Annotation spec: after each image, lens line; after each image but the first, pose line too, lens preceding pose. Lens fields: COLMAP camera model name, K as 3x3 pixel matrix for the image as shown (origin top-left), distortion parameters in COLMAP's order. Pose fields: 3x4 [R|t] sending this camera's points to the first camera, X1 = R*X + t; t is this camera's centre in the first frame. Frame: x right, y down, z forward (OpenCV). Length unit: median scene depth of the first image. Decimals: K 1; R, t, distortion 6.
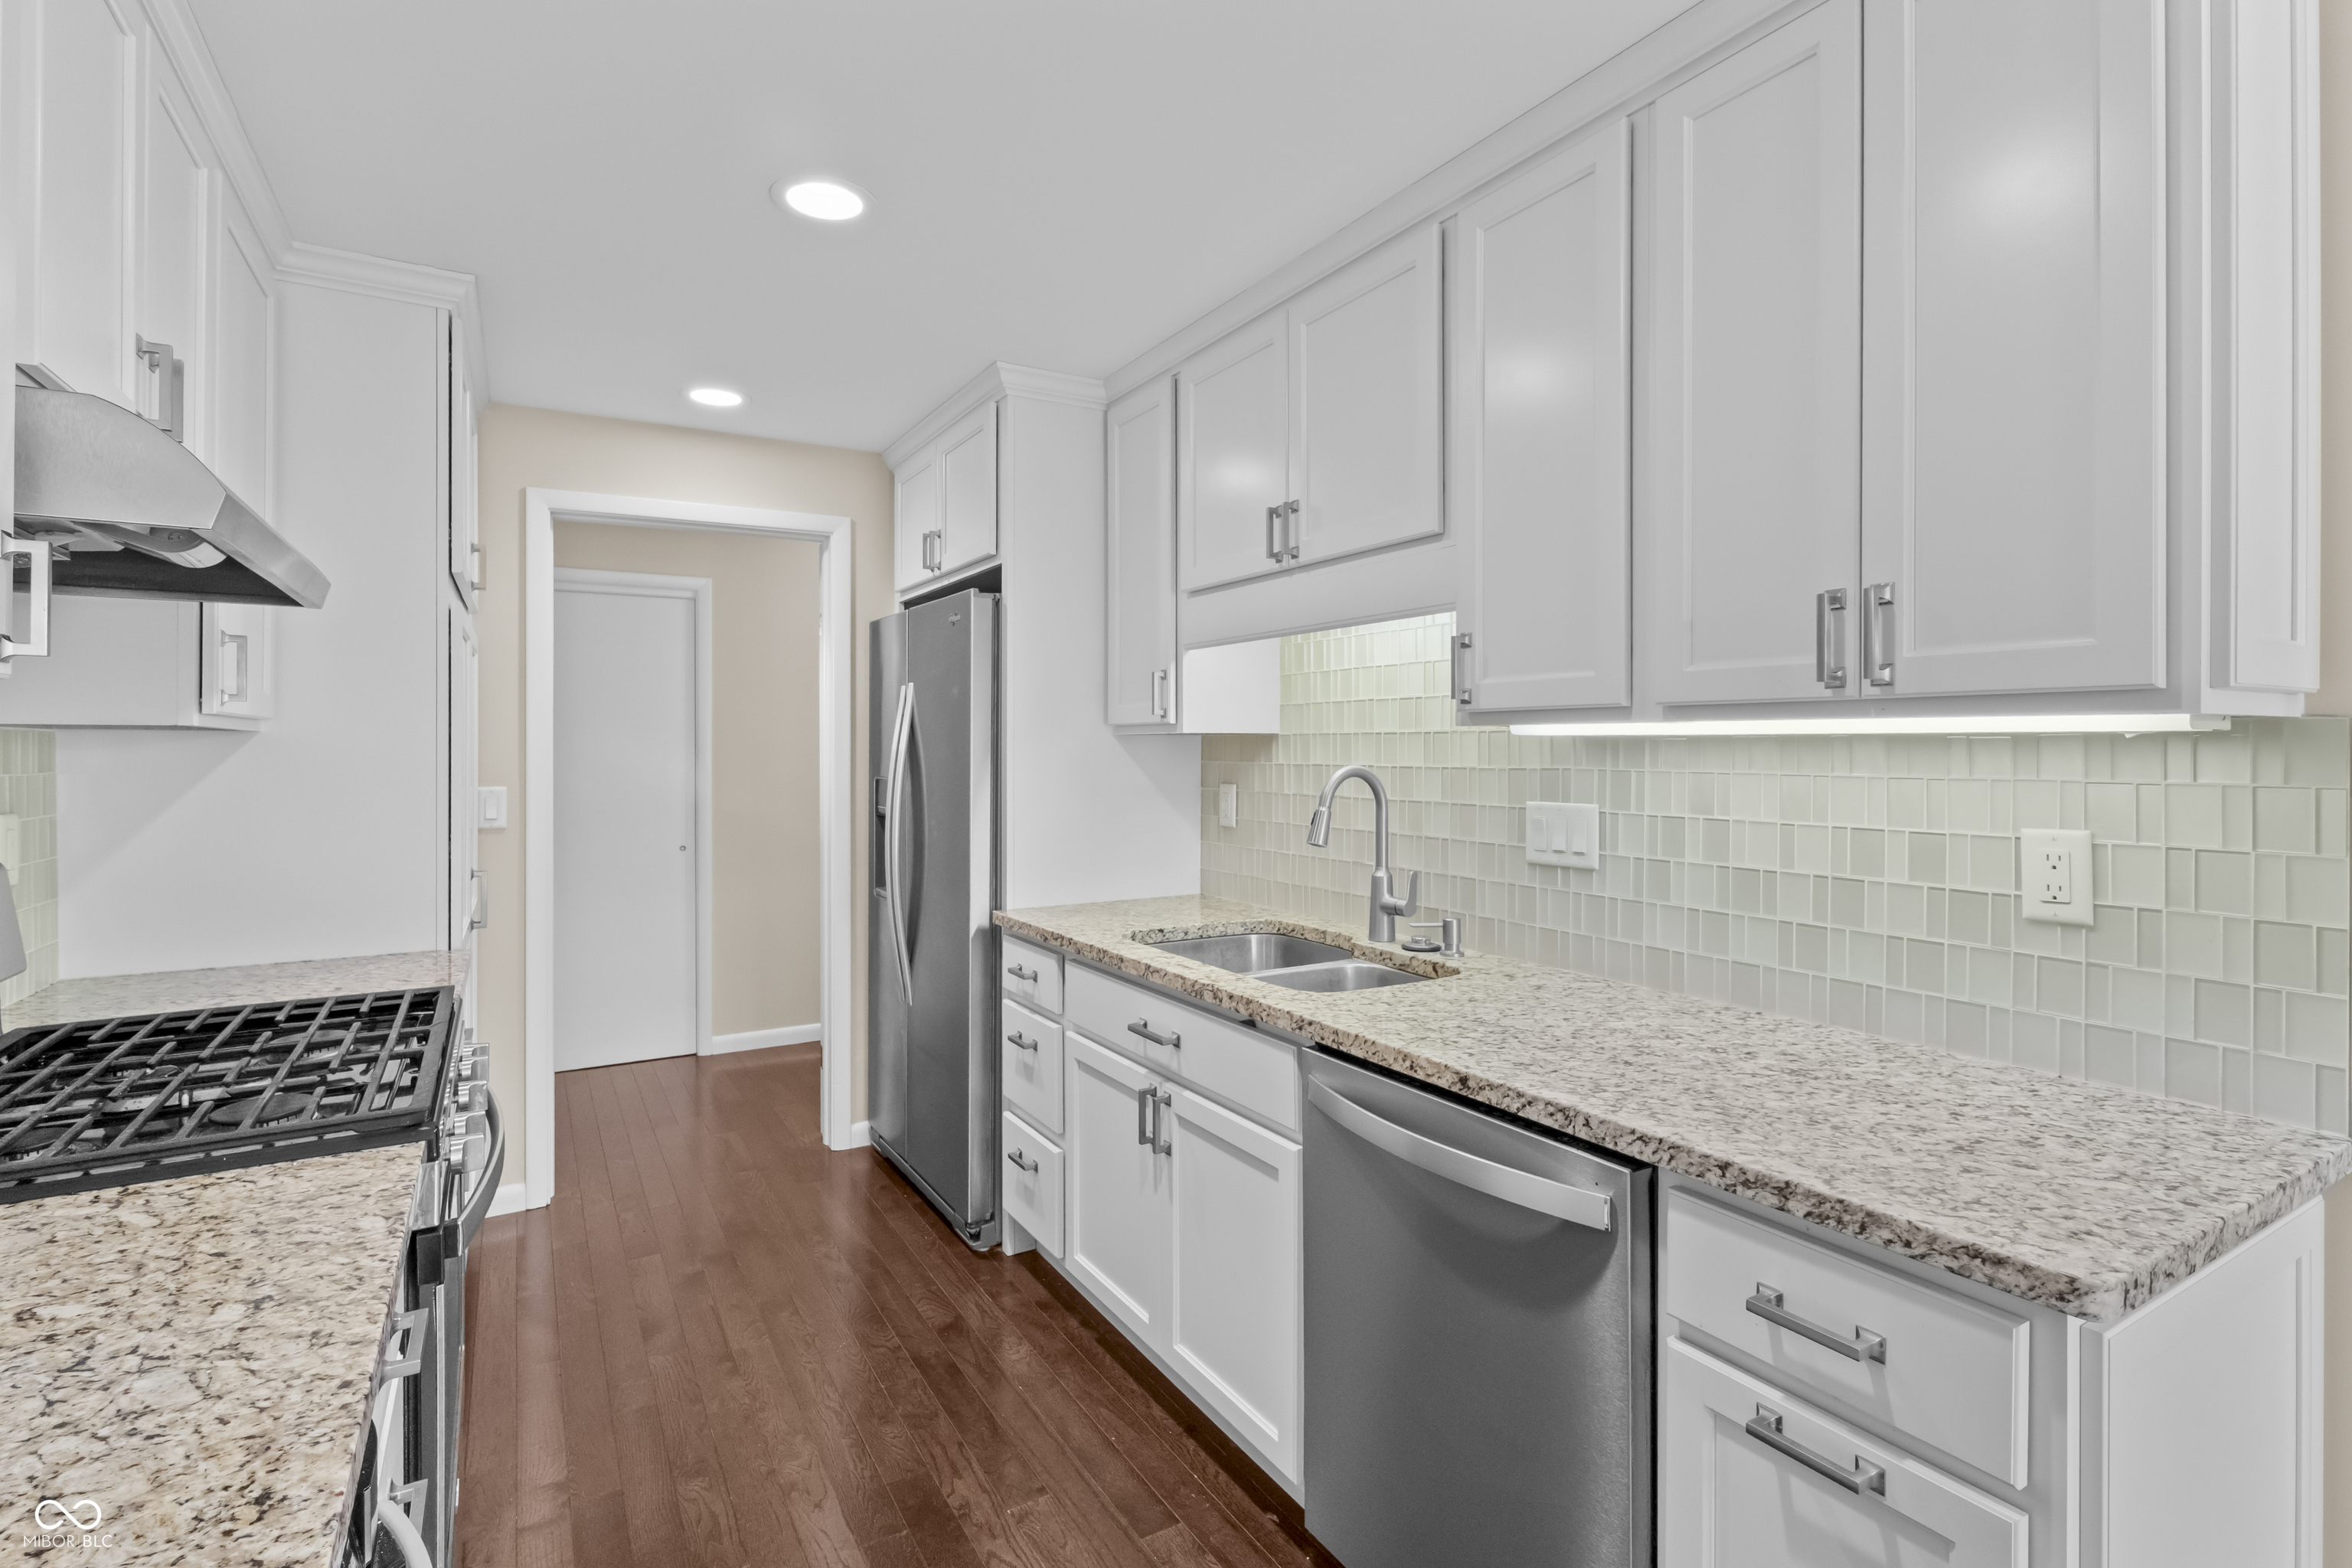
lens RADIAL K [[1096.8, 0, 1169.8], [0, 1096.8, 746.3], [0, 0, 1]] dist [-0.000767, -0.000177]
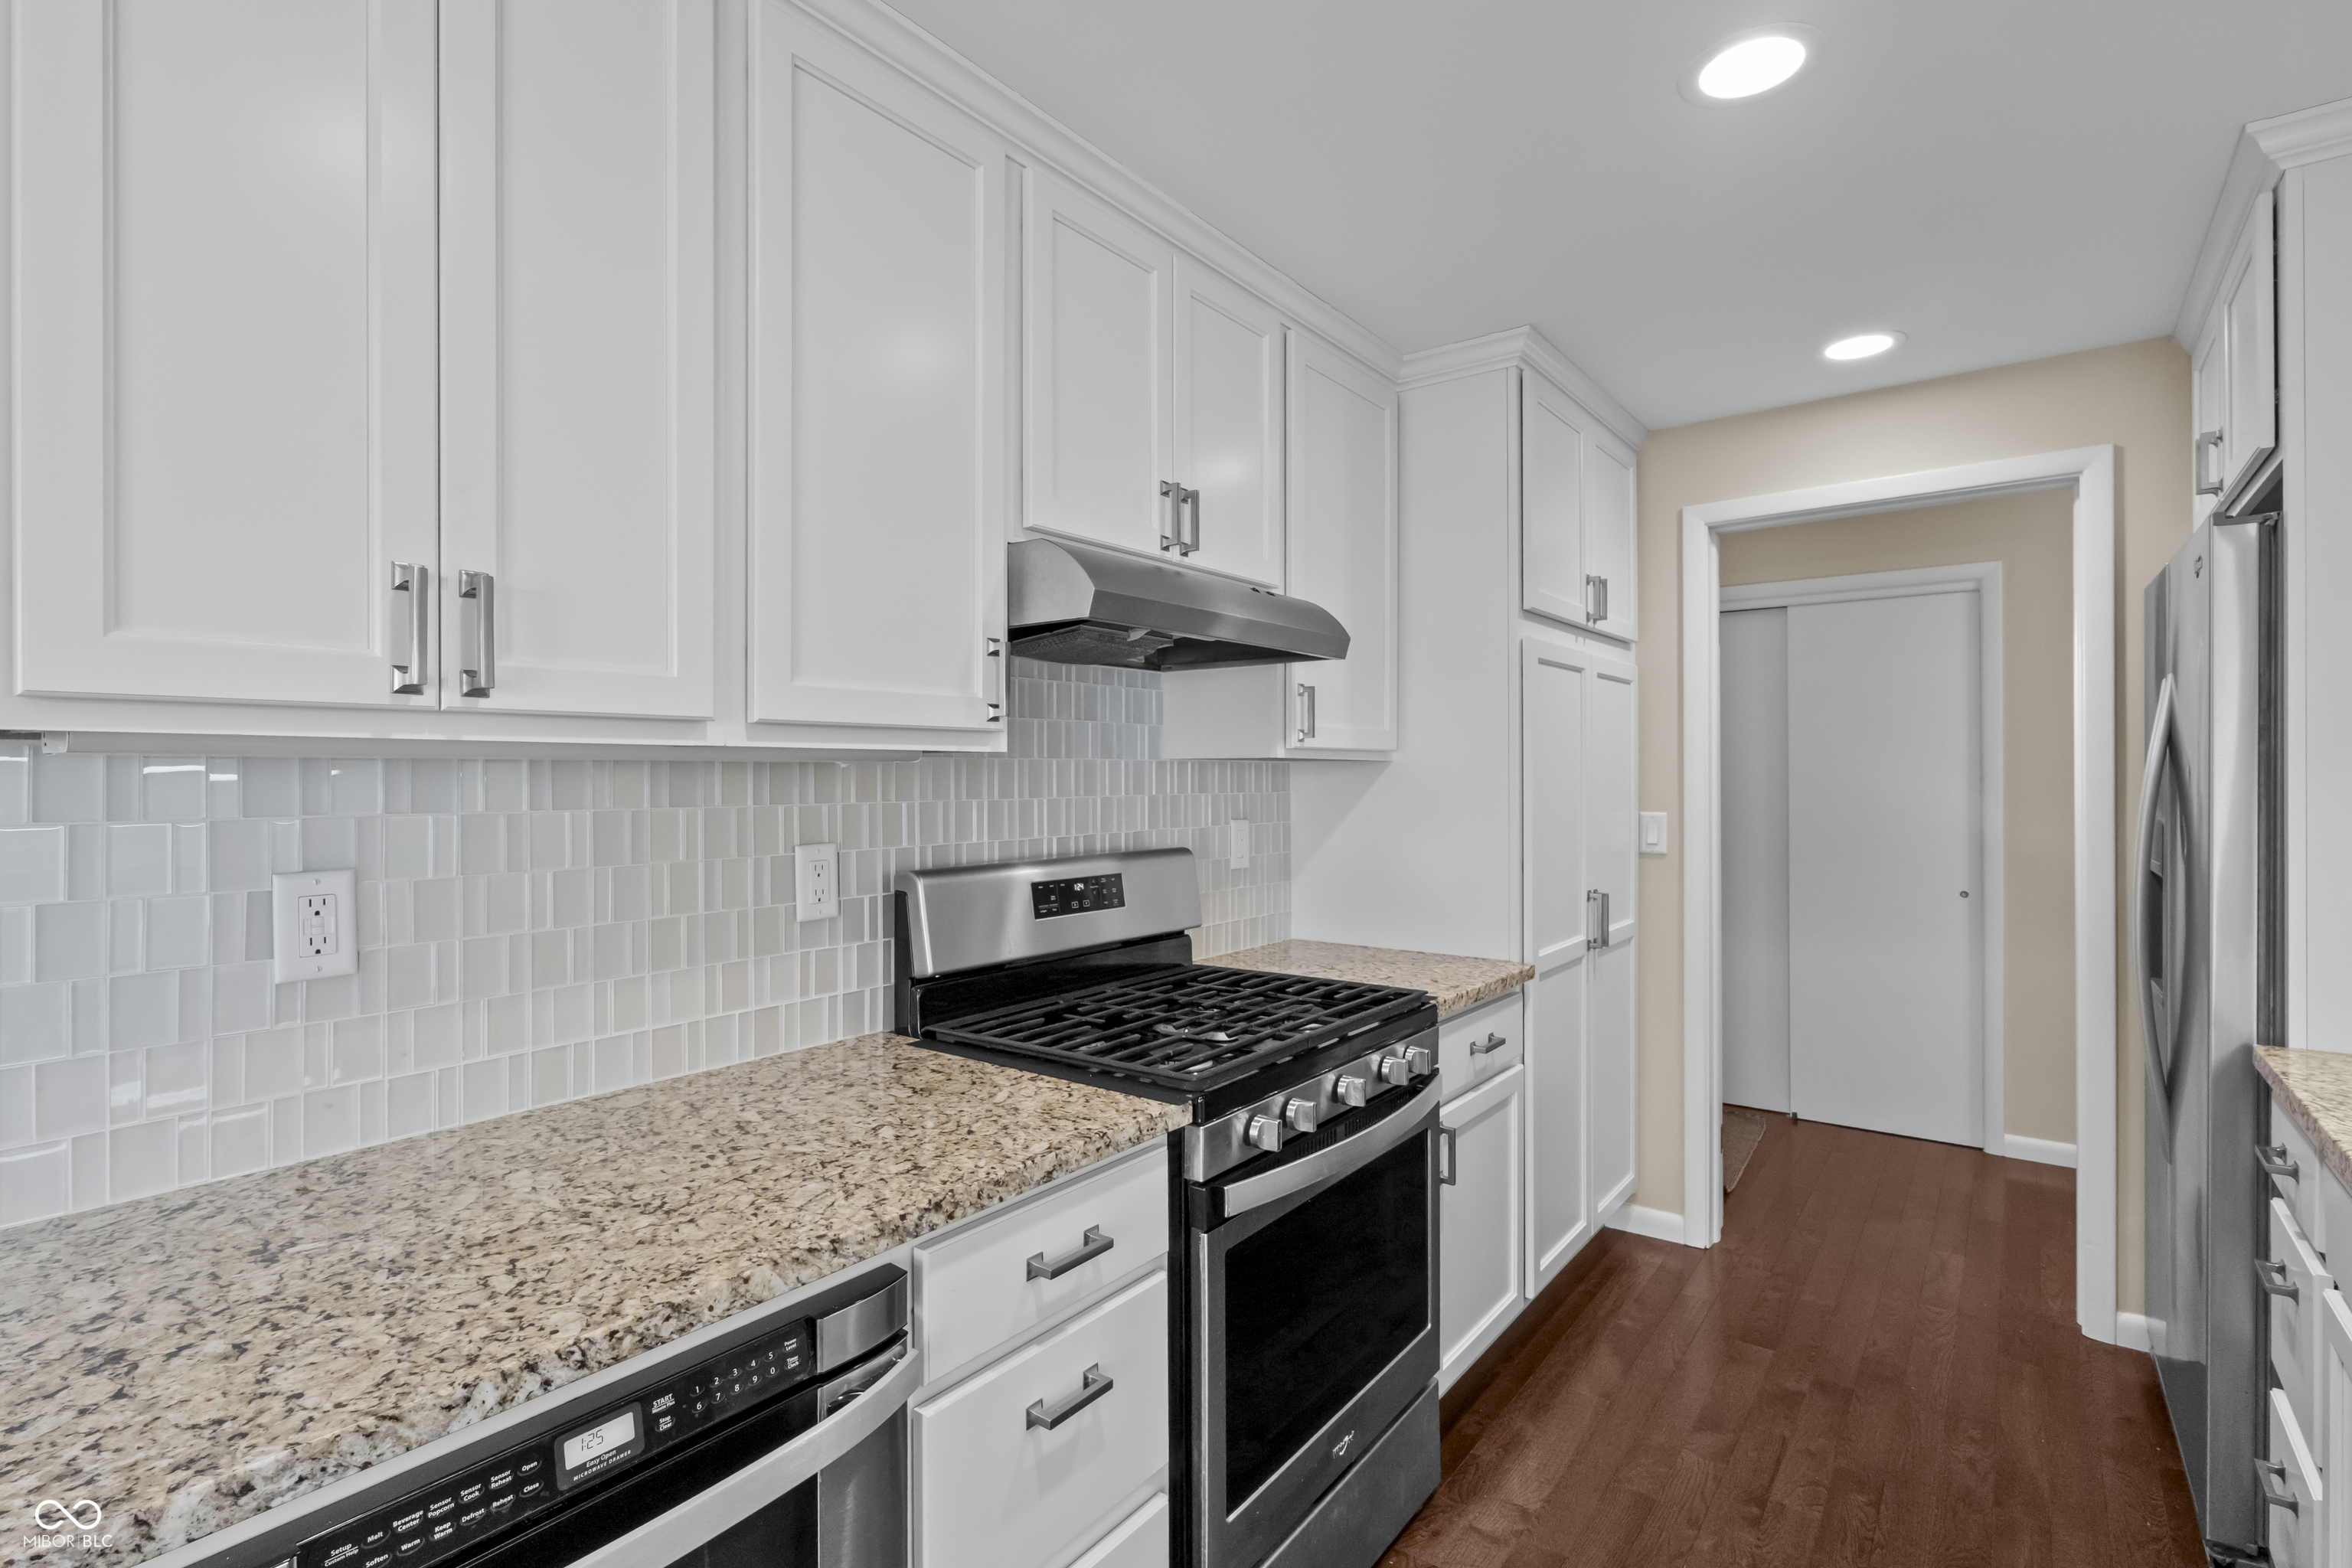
lens RADIAL K [[1114.2, 0, 1173.7], [0, 1114.2, 775.5], [0, 0, 1]] dist [-0.002901, -0.000748]
pose [[0.372998, 0.000307, -0.927832, 0.260782], [0.003281, 0.999993, 0.001650, 0.000441], [0.927826, -0.003660, 0.372994, 0.325652]]
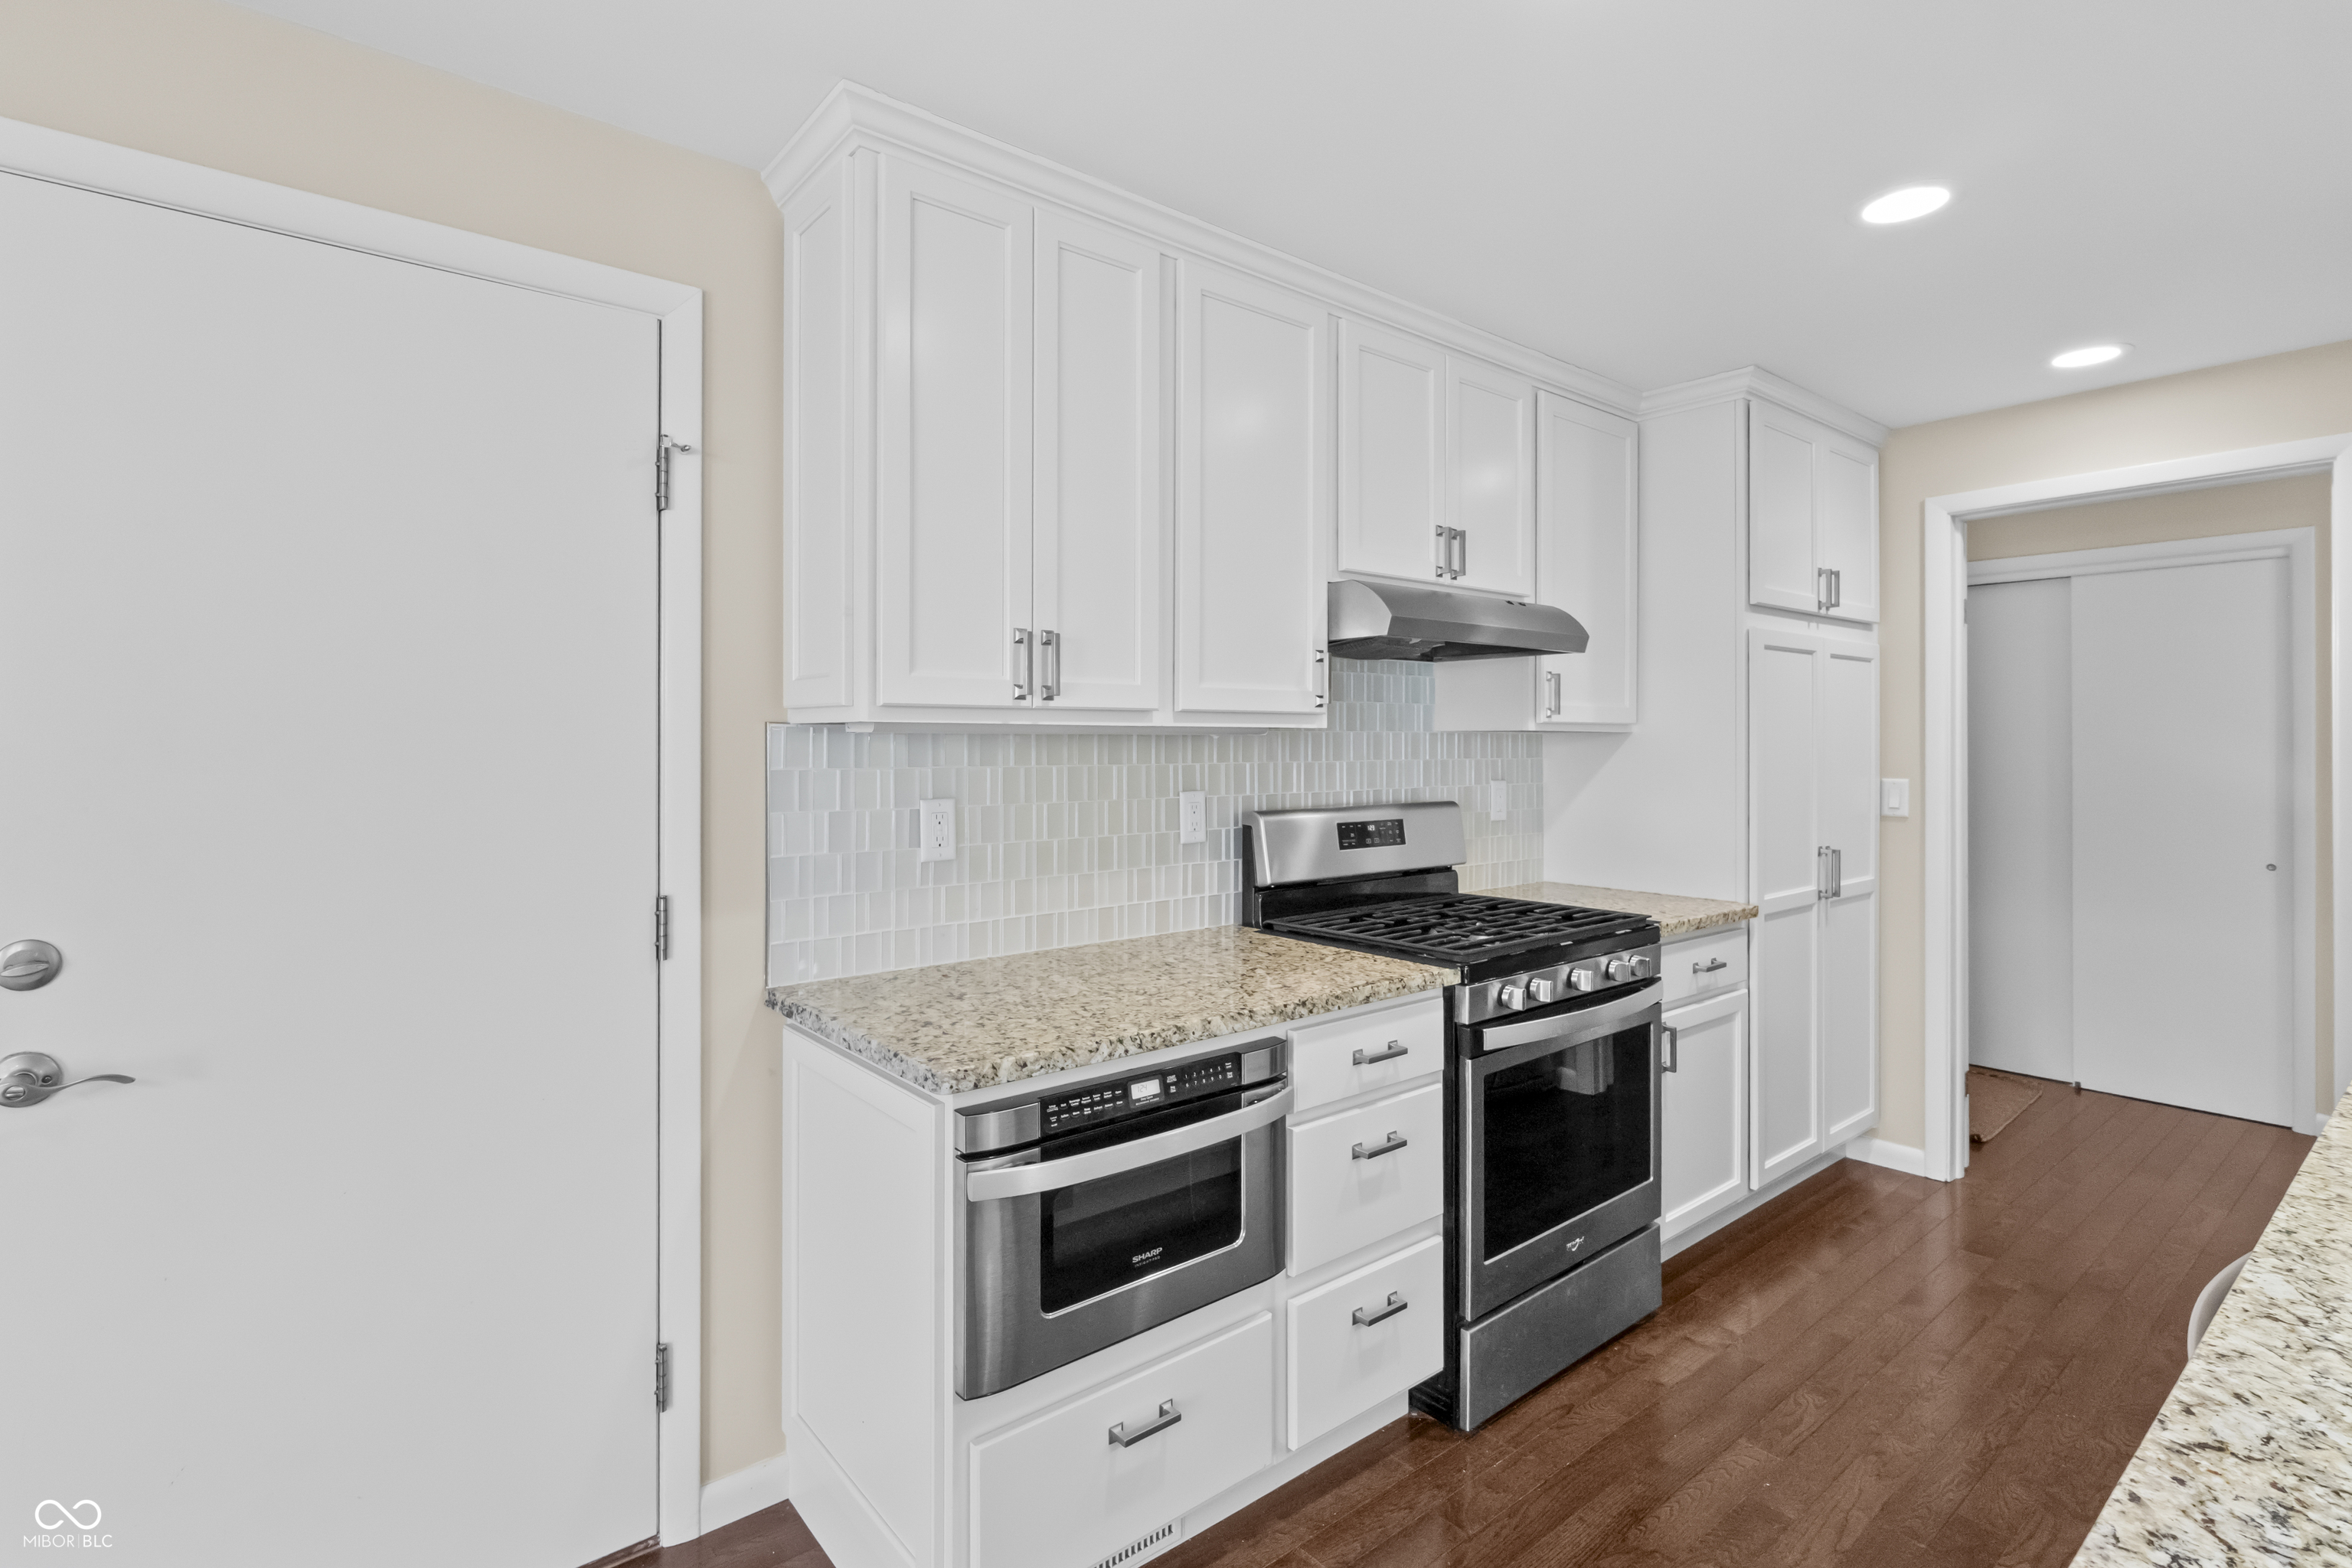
lens RADIAL K [[1125.3, 0, 1157.0], [0, 1125.3, 743.3], [0, 0, 1]] dist [-0.003570, 0.000245]
pose [[0.141081, 0.001754, -0.989996, 0.610502], [0.001153, 0.999997, 0.001936, -0.002379], [0.989997, -0.001415, 0.141079, 0.169935]]
